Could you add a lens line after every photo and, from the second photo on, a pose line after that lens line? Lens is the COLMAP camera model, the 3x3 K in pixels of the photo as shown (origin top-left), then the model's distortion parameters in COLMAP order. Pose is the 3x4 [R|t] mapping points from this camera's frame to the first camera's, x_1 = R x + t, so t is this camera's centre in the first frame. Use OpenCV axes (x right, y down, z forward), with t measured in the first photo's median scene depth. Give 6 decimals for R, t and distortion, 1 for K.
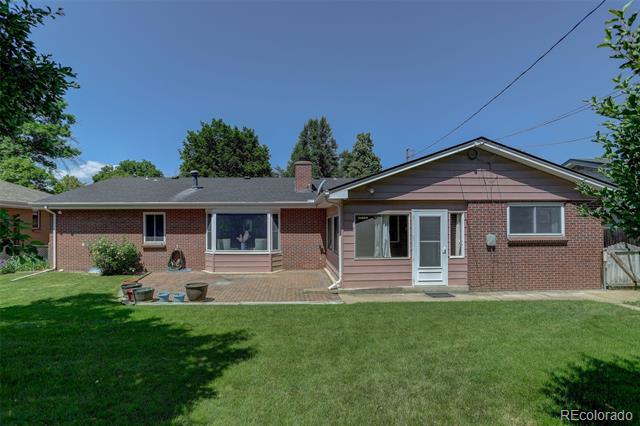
lens RADIAL K [[312.4, 0, 332.1], [0, 312.4, 217.1], [0, 0, 1]] dist [-0.045962, 0.008960]
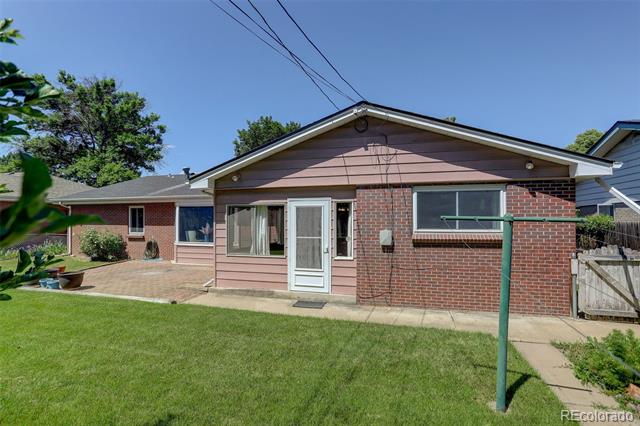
lens RADIAL K [[312.4, 0, 321.7], [0, 312.4, 211.9], [0, 0, 1]] dist [-0.045962, 0.008960]
pose [[0.951007, -0.005510, -0.309120, 0.592636], [0.007341, 0.999962, 0.004762, 0.007529], [0.309082, -0.006798, 0.951011, 0.229580]]
